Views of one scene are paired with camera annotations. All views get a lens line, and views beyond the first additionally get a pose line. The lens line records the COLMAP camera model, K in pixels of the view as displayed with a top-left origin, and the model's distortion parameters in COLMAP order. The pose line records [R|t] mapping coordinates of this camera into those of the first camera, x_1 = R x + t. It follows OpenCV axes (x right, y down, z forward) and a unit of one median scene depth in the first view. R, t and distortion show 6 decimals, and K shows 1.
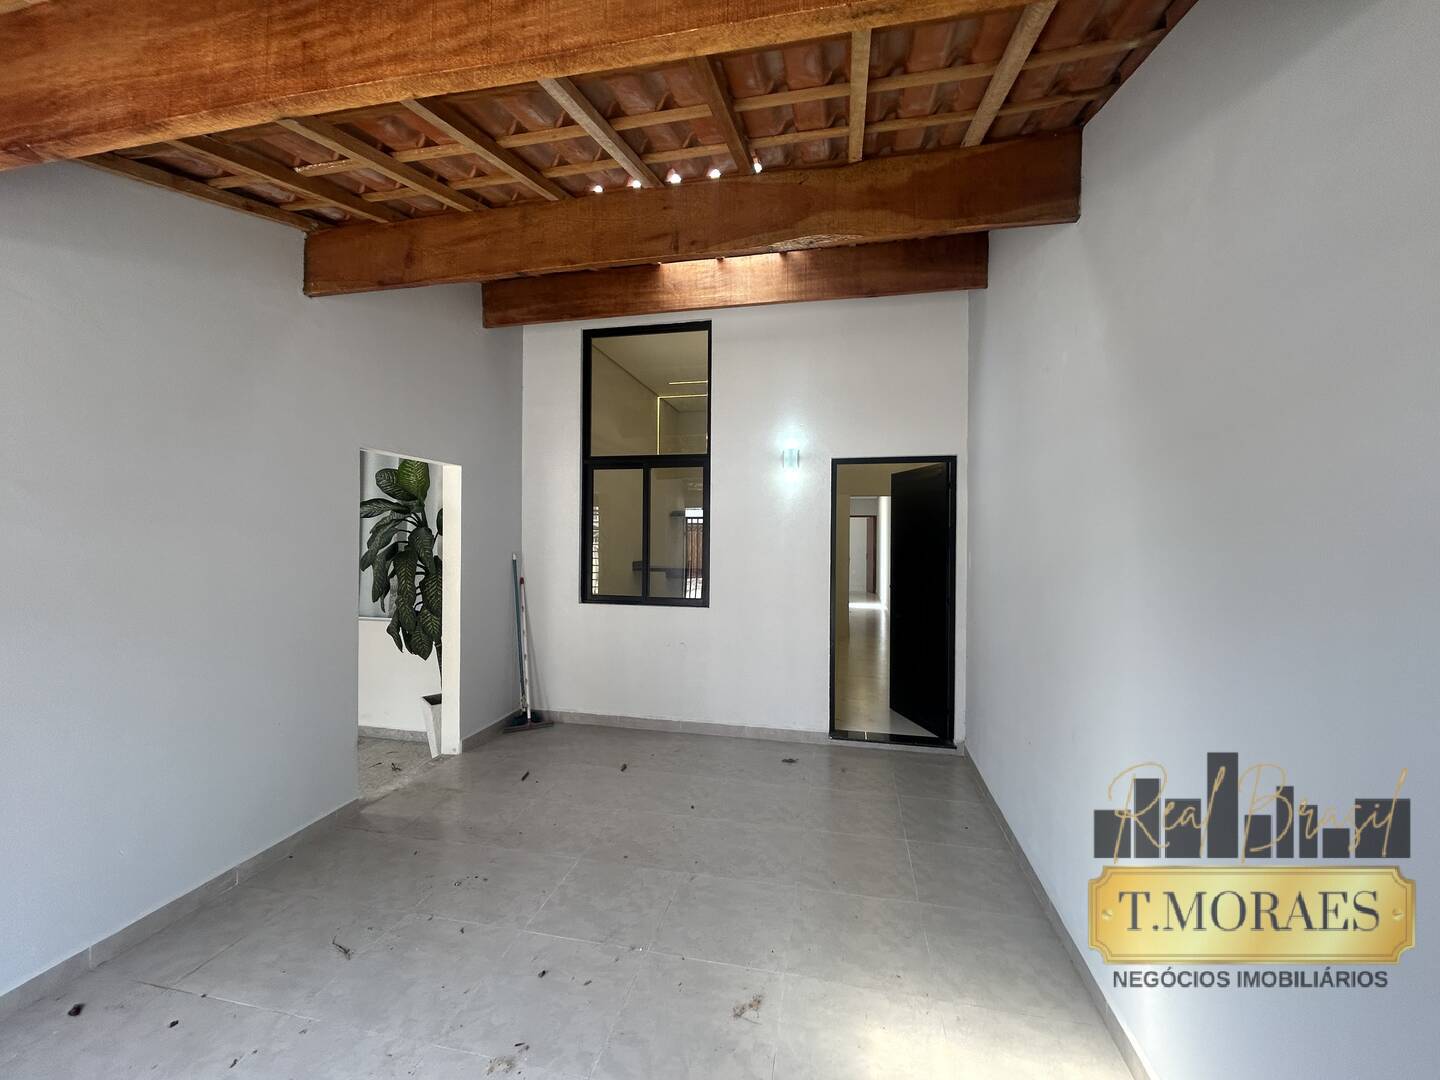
lens RADIAL K [[584.1, 0, 717.5], [0, 584.1, 541.6], [0, 0, 1]] dist [-0.001589, 0.001215]
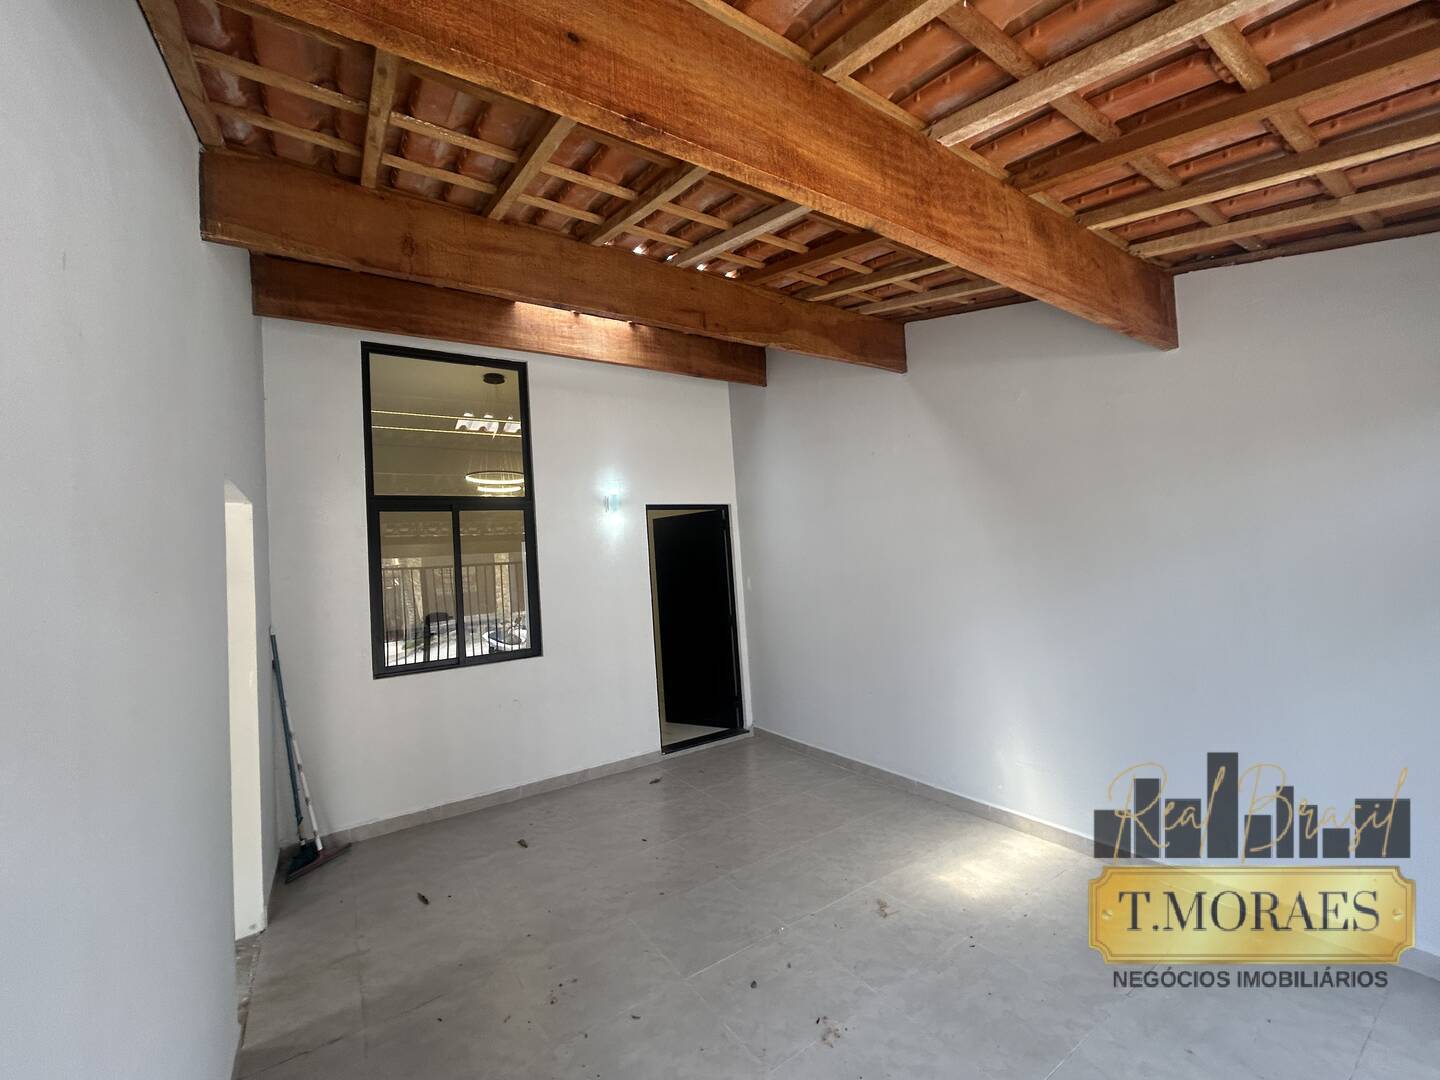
lens RADIAL K [[584.1, 0, 715.4], [0, 584.1, 542.7], [0, 0, 1]] dist [-0.001589, 0.001215]
pose [[0.698106, -0.023501, 0.715609, -0.559552], [0.081180, 0.995614, -0.046498, -0.005230], [-0.711378, 0.090554, 0.696952, 0.125123]]
